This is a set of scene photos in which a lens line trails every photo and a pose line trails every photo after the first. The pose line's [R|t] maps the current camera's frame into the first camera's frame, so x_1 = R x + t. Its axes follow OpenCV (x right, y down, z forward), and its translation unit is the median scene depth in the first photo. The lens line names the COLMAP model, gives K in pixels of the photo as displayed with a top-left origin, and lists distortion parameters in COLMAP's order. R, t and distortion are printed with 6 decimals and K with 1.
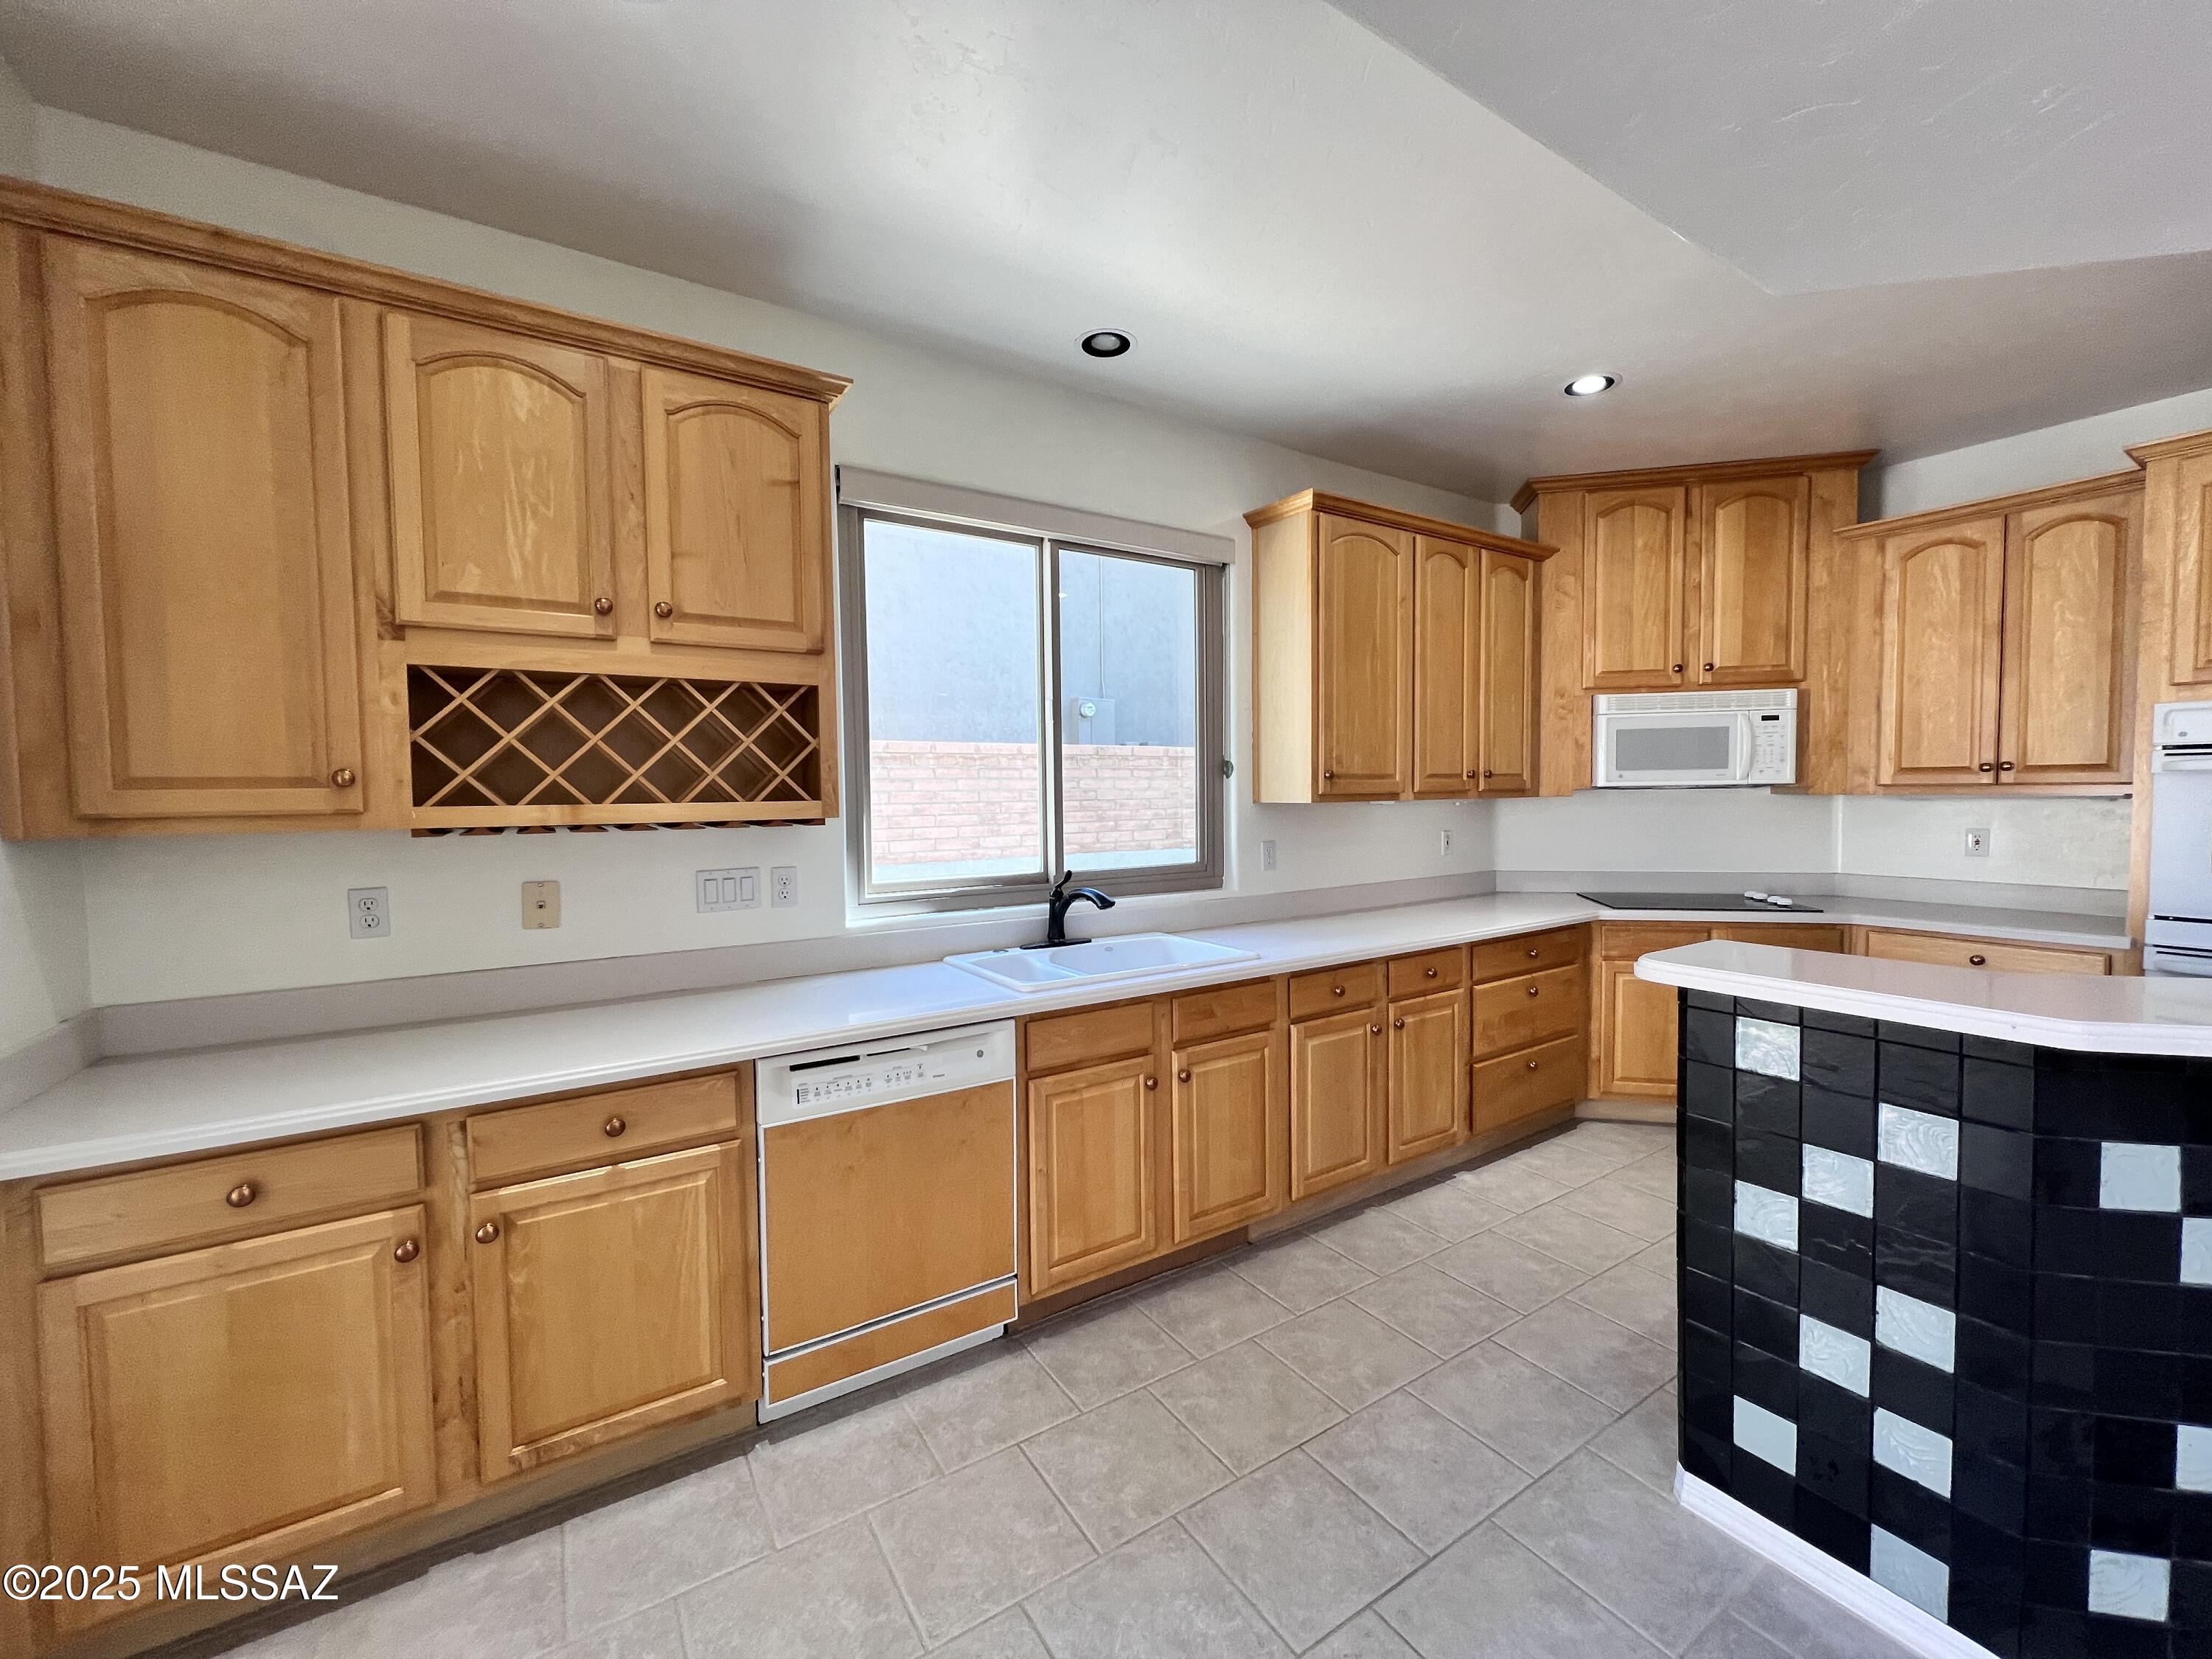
lens RADIAL K [[879.1, 0, 1106.0], [0, 879.1, 829.5], [0, 0, 1]] dist [0.000351, -0.000243]
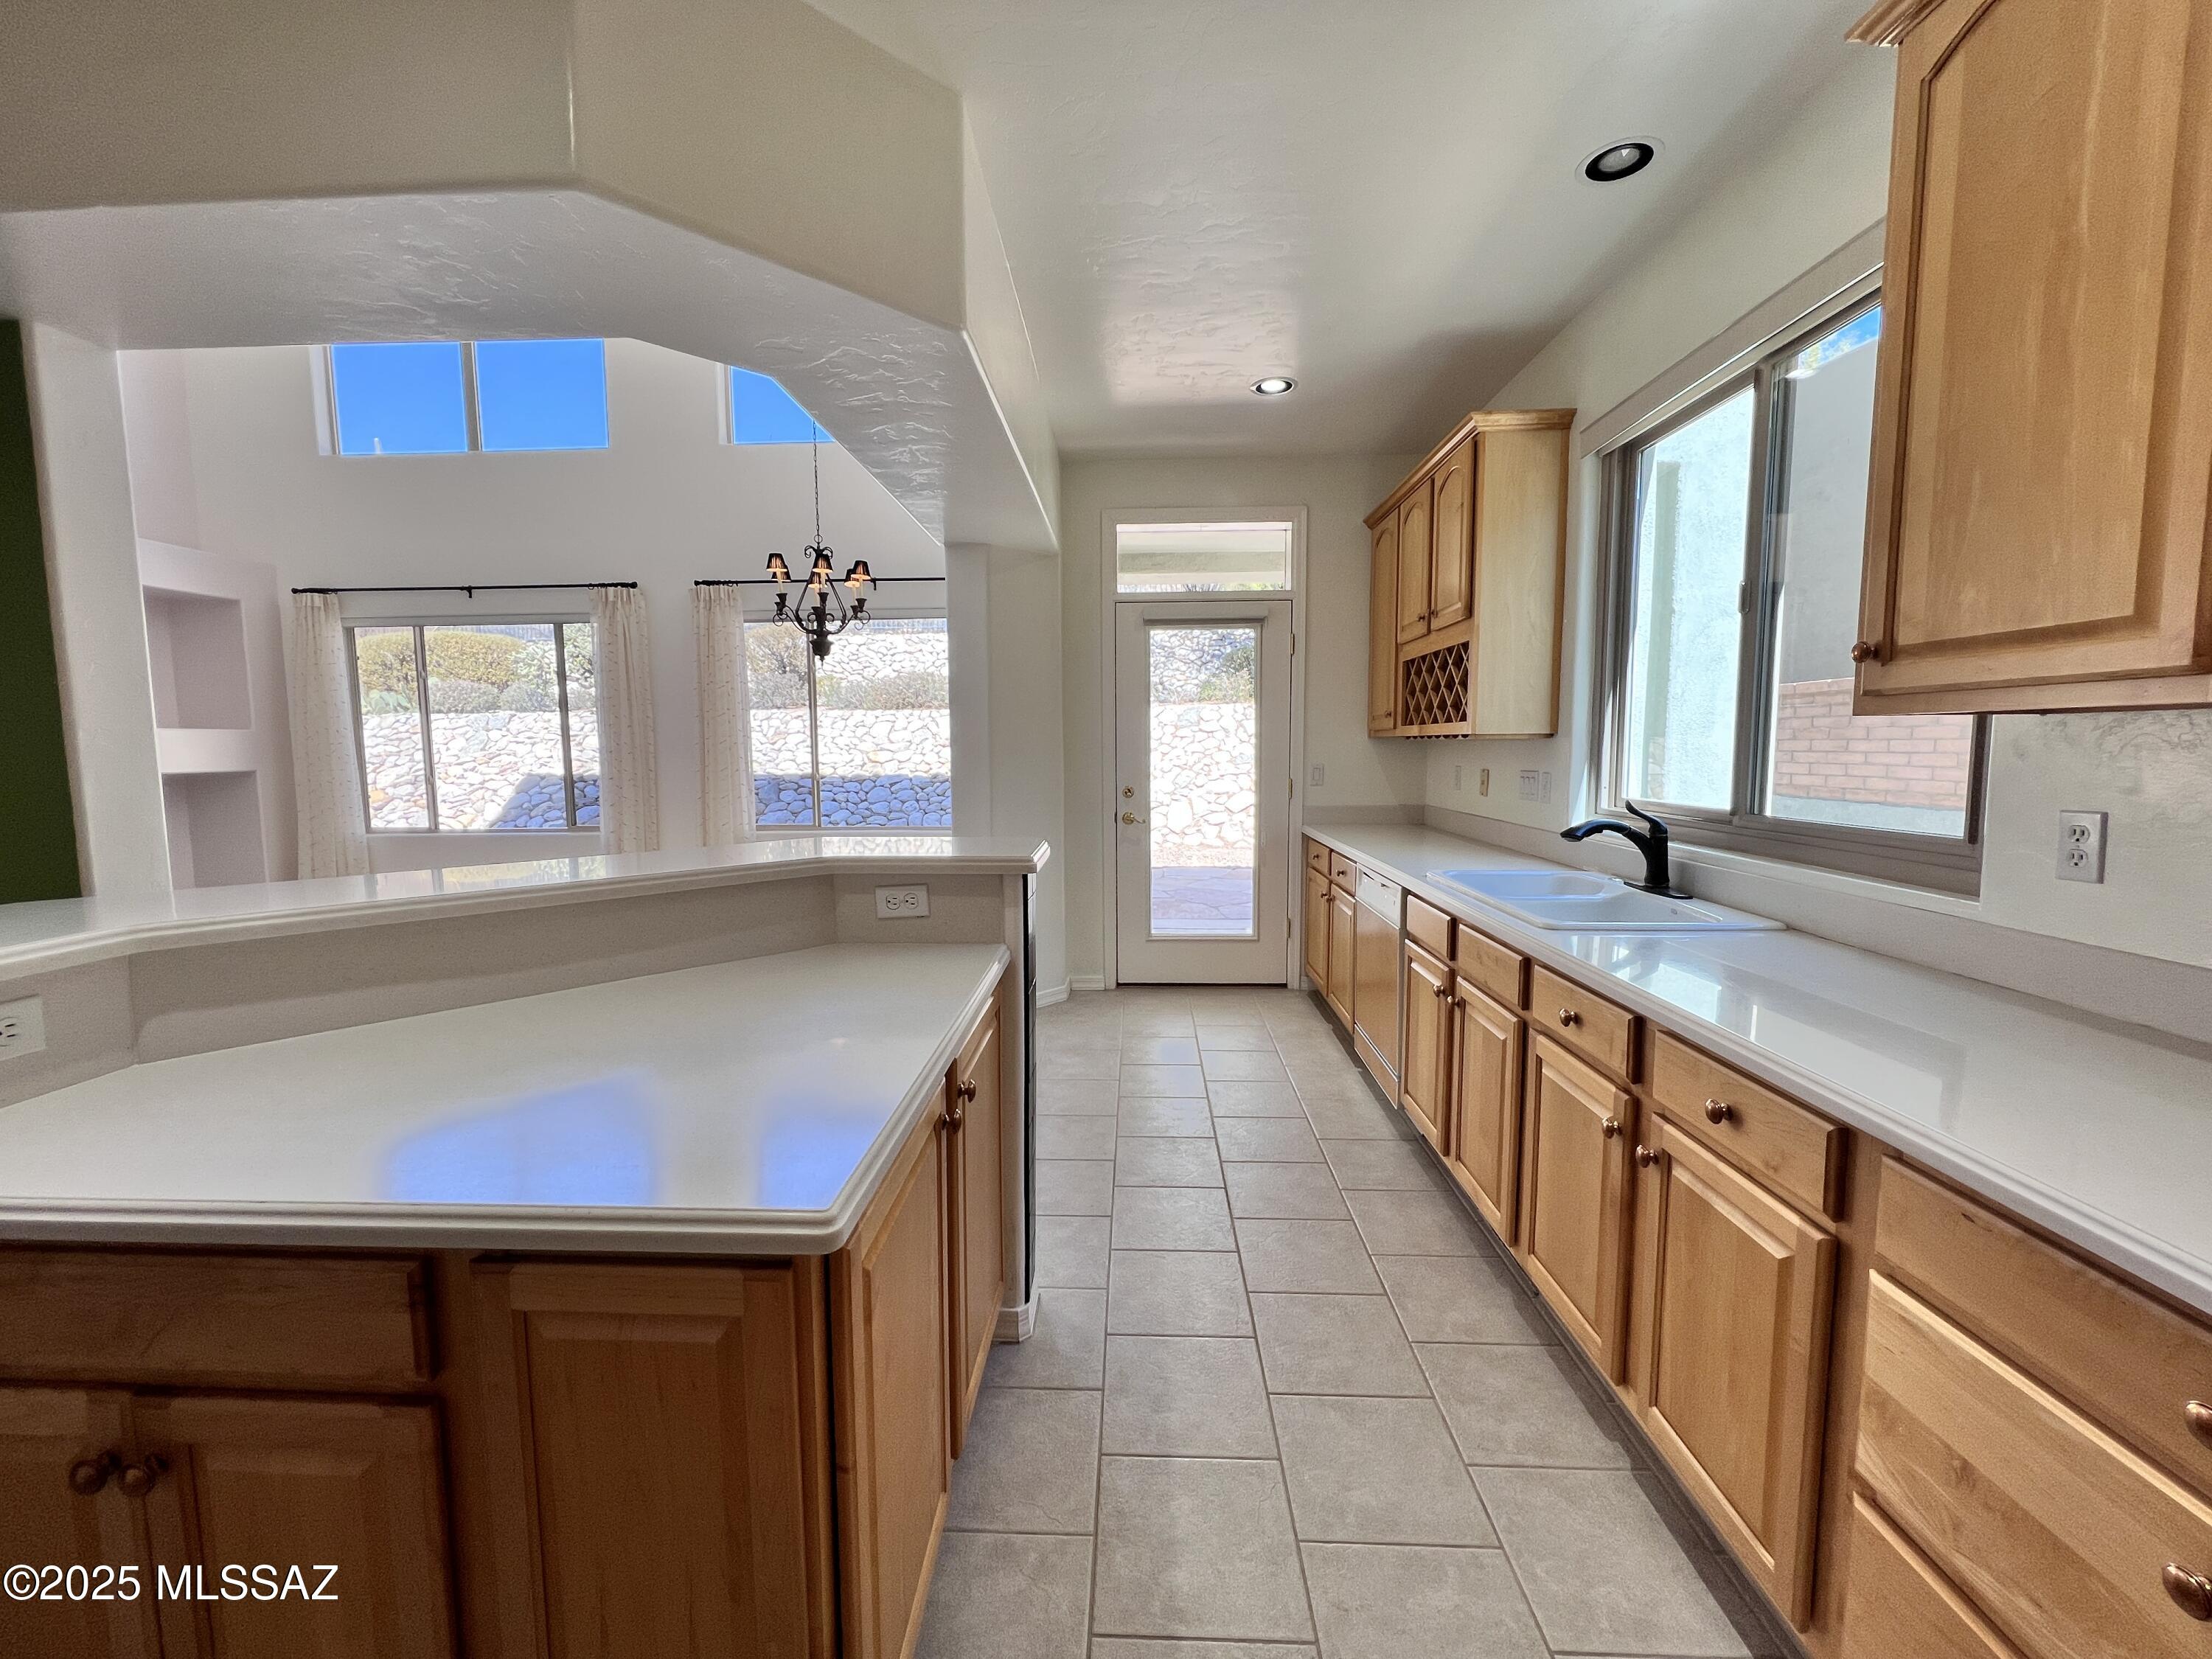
lens RADIAL K [[879.1, 0, 1106.0], [0, 879.1, 829.5], [0, 0, 1]] dist [0.000351, -0.000243]
pose [[-0.575876, 0.097938, -0.811649, 1.235676], [-0.020584, 0.990747, 0.134153, -0.037949], [0.817278, 0.093963, -0.568531, 1.389346]]
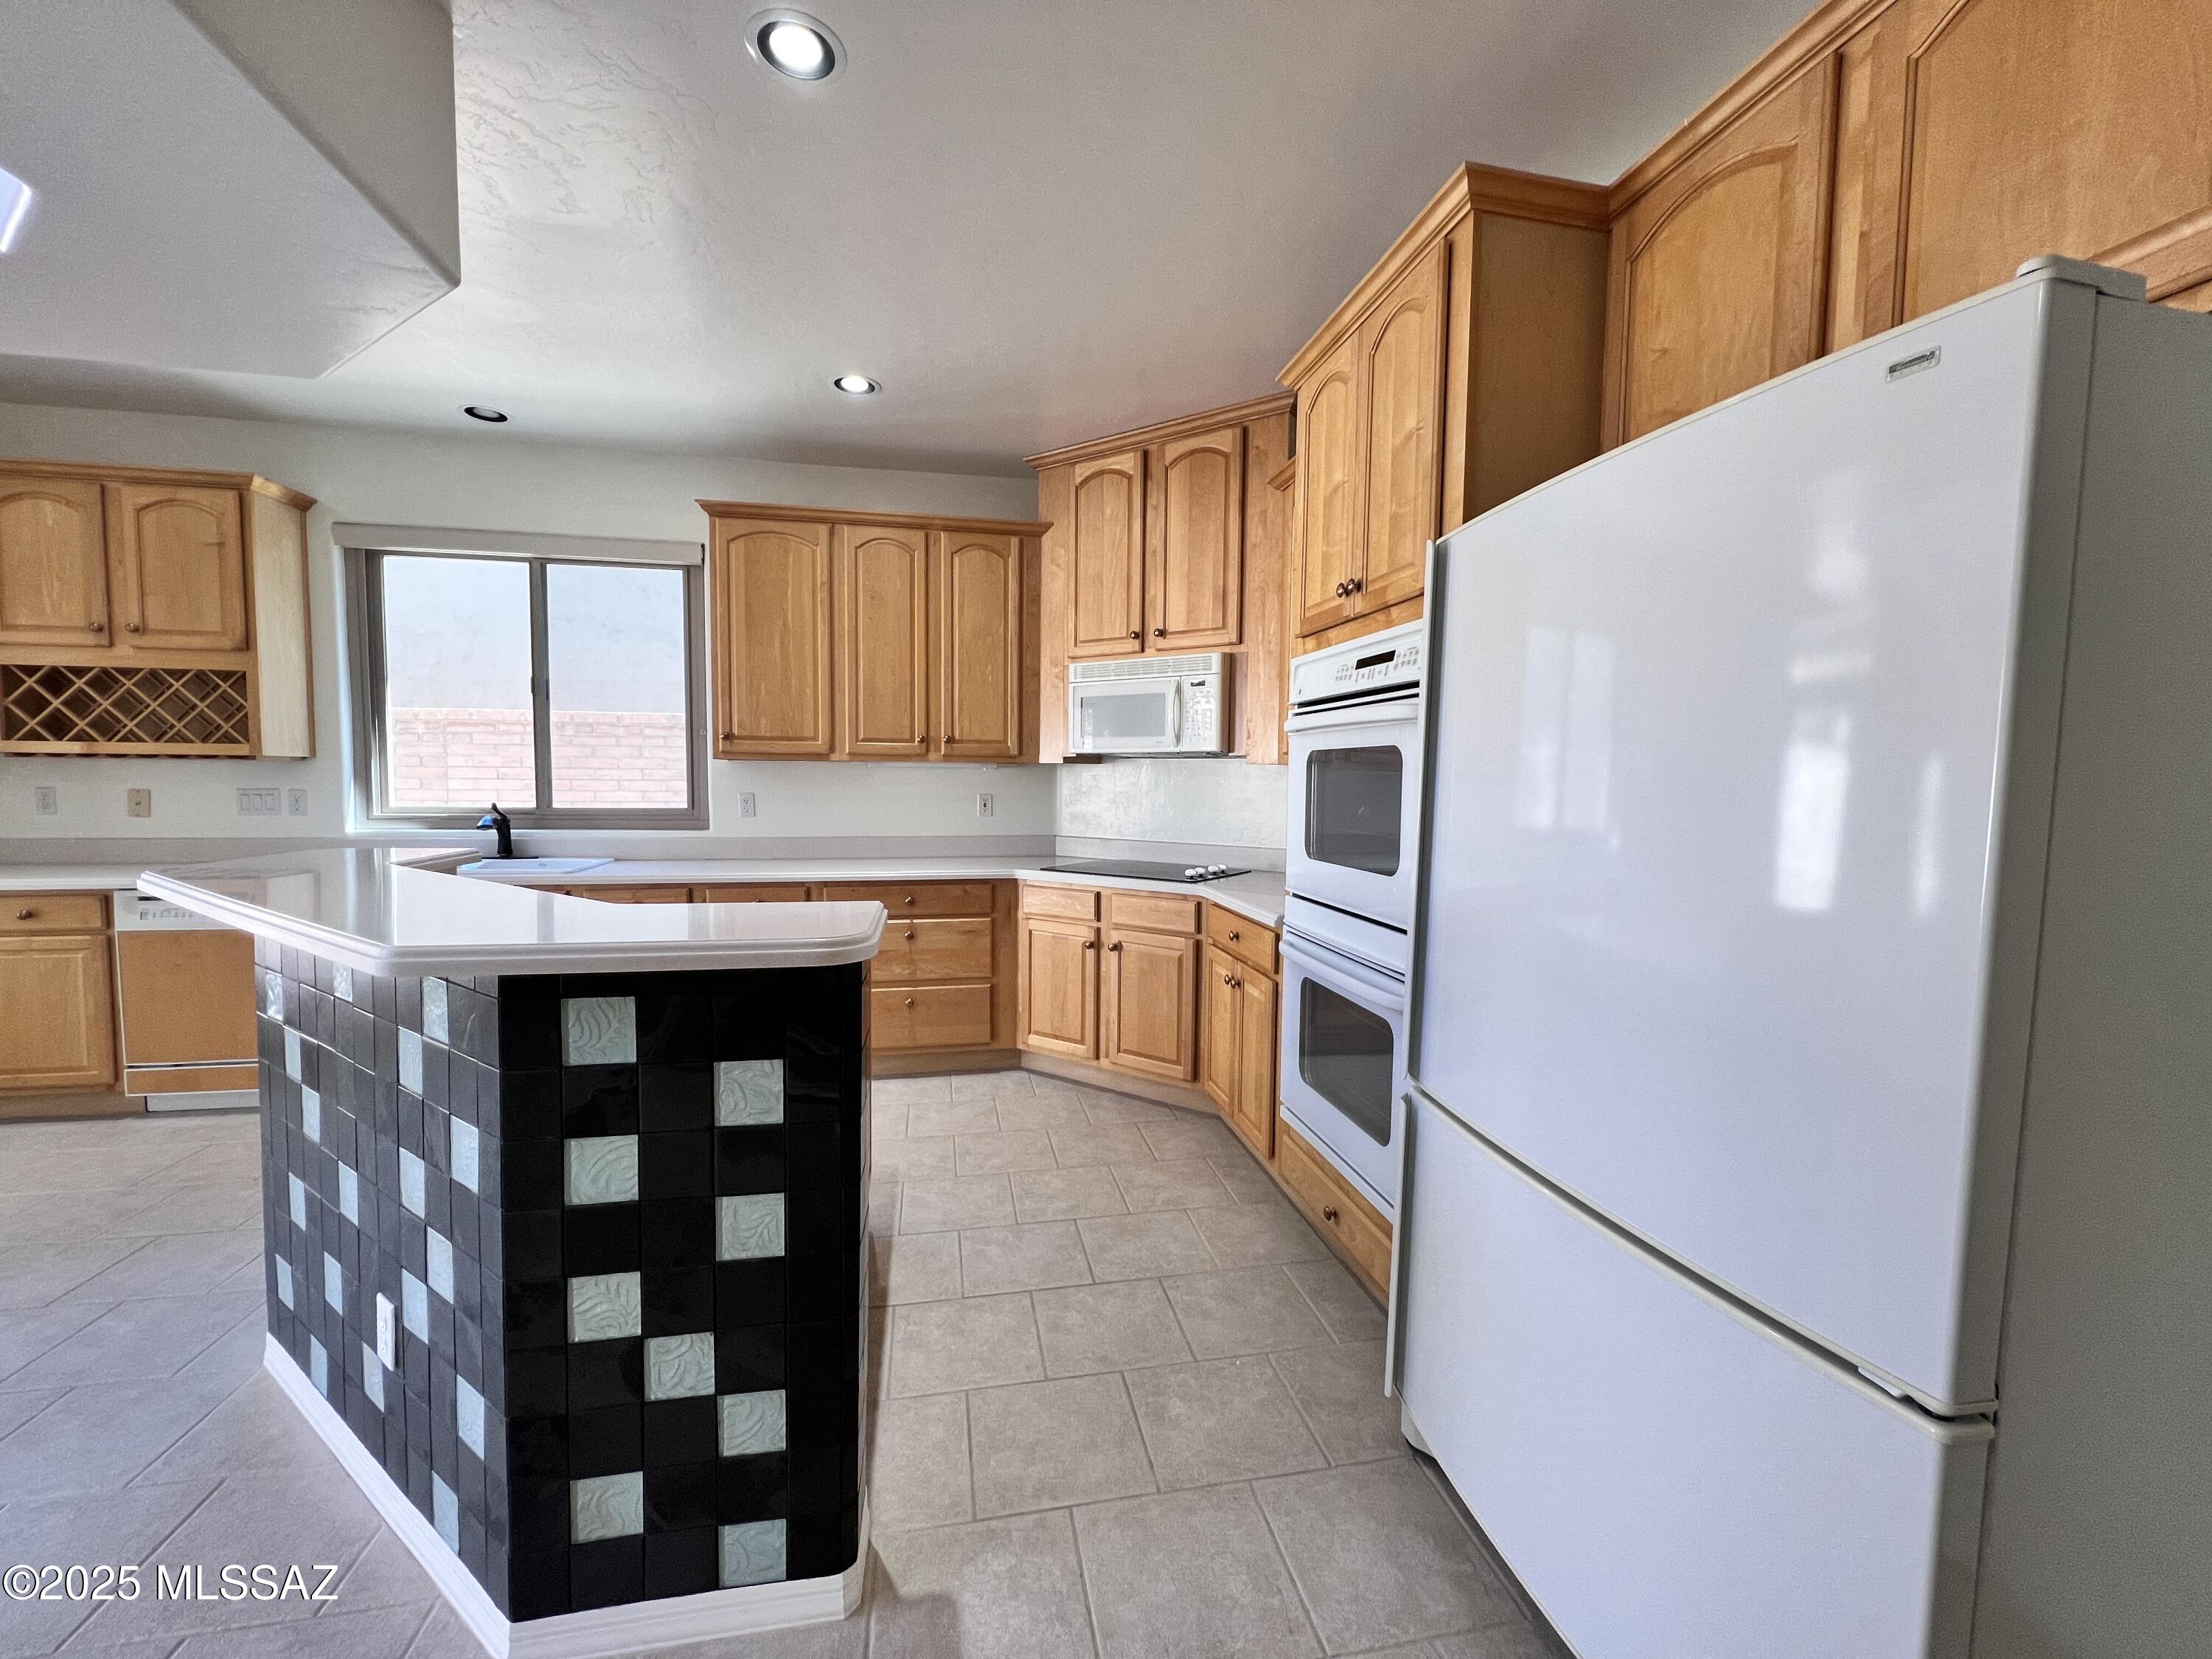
lens RADIAL K [[879.1, 0, 1106.0], [0, 879.1, 829.5], [0, 0, 1]] dist [0.000351, -0.000243]
pose [[0.927700, 0.045225, -0.370576, 1.733578], [-0.038204, 0.998925, 0.026268, 0.020746], [0.371365, -0.010211, 0.928431, 0.108404]]
